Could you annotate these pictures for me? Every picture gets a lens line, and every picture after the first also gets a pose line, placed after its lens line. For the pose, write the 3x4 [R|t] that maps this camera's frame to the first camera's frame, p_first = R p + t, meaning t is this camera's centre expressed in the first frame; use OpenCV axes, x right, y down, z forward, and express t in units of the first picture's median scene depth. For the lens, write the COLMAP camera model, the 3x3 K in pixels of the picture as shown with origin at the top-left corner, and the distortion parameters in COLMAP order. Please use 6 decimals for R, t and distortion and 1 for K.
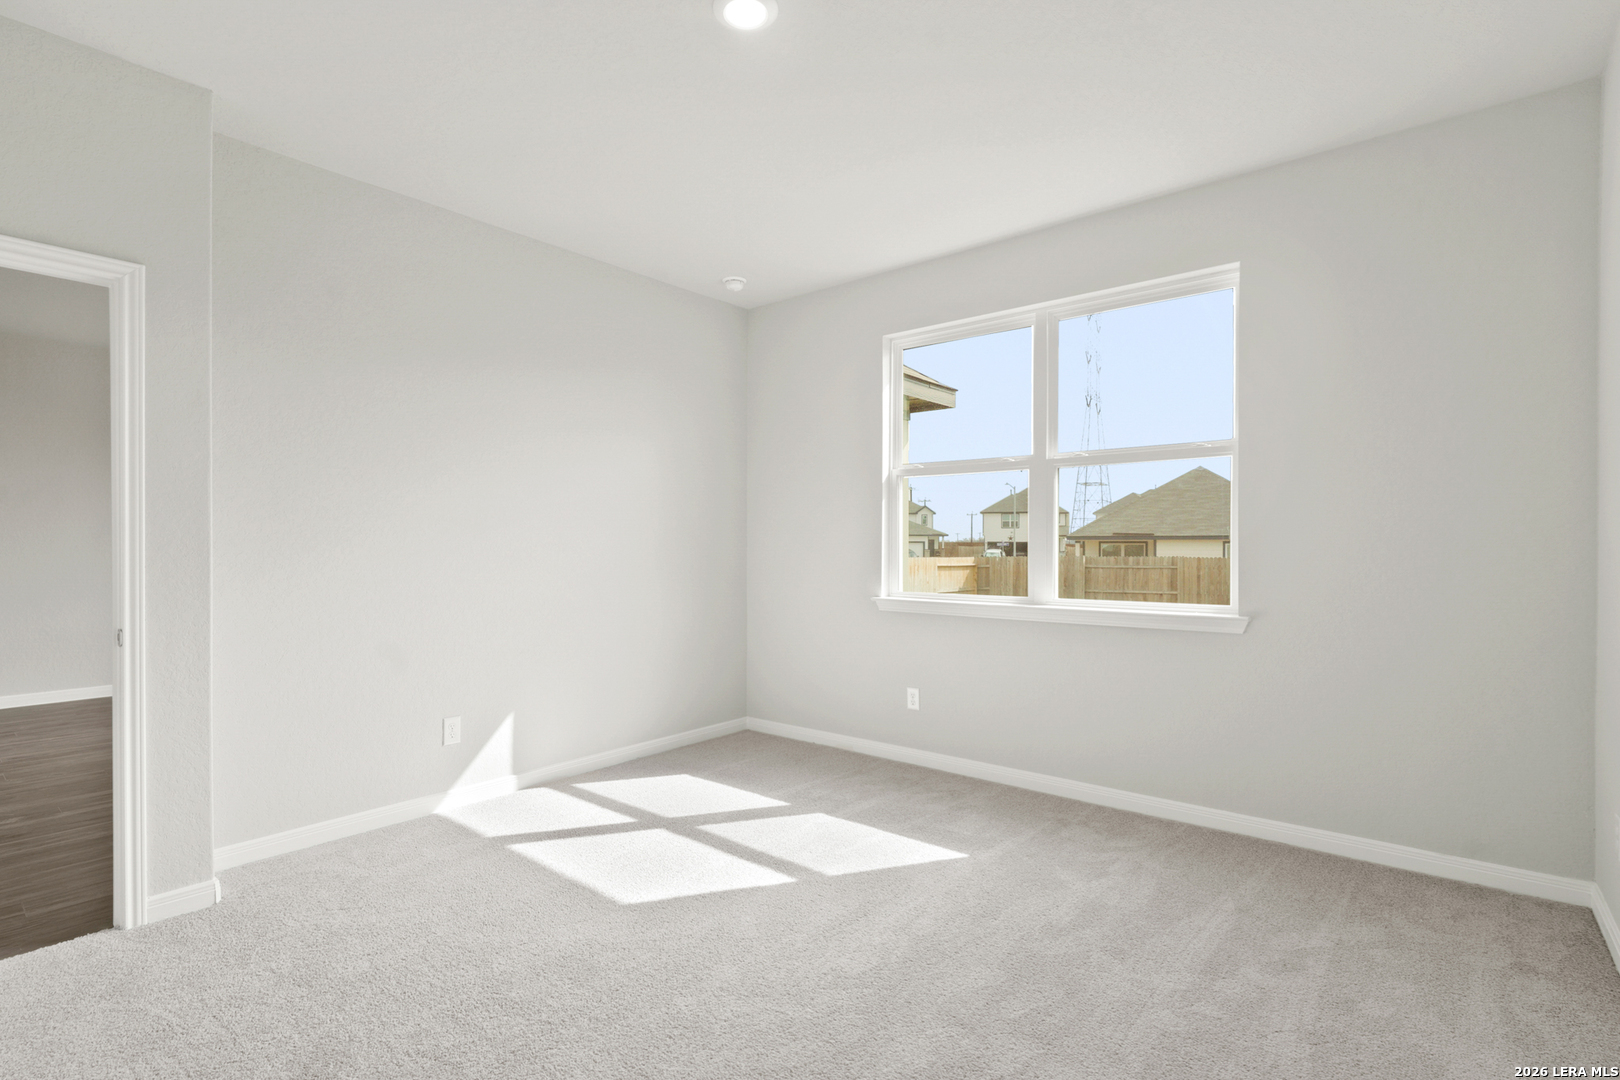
lens RADIAL K [[762.2, 0, 804.8], [0, 762.2, 534.6], [0, 0, 1]] dist [-0.001017, -0.000167]
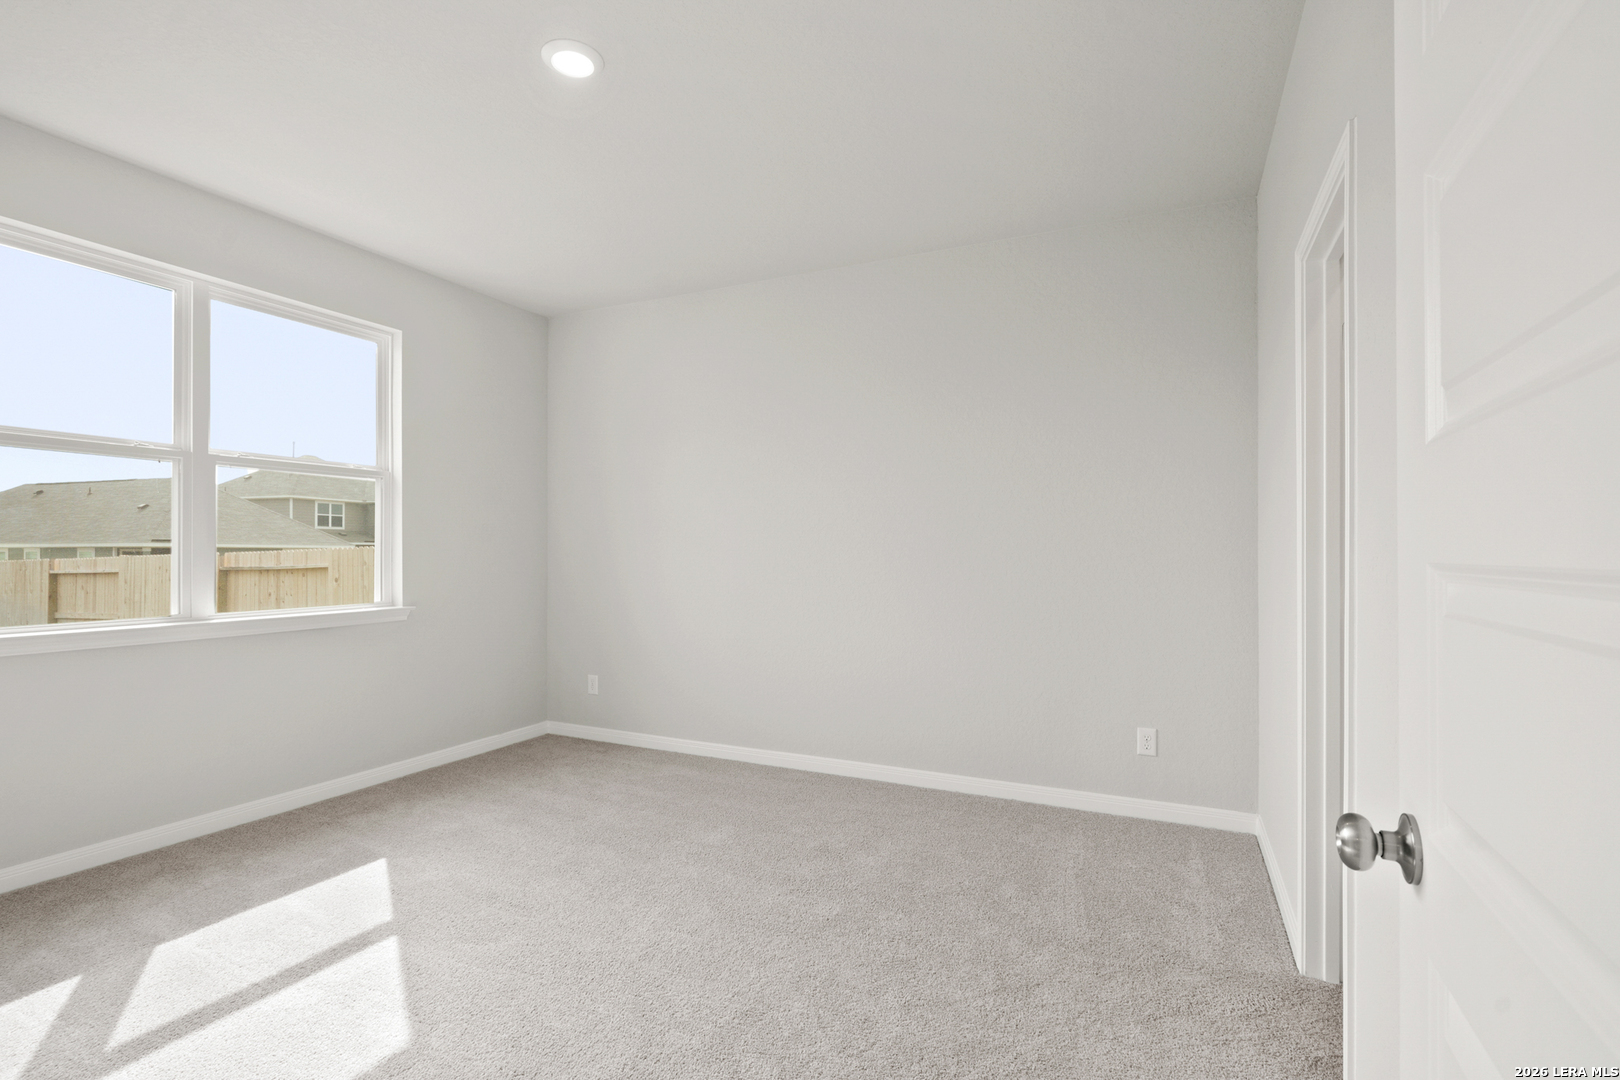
lens RADIAL K [[762.2, 0, 801.2], [0, 762.2, 549.3], [0, 0, 1]] dist [-0.001017, -0.000167]
pose [[-0.246877, 0.006636, 0.969024, -0.820373], [-0.013205, 0.999861, -0.010211, 0.011320], [-0.968957, -0.015317, -0.246755, 0.646888]]
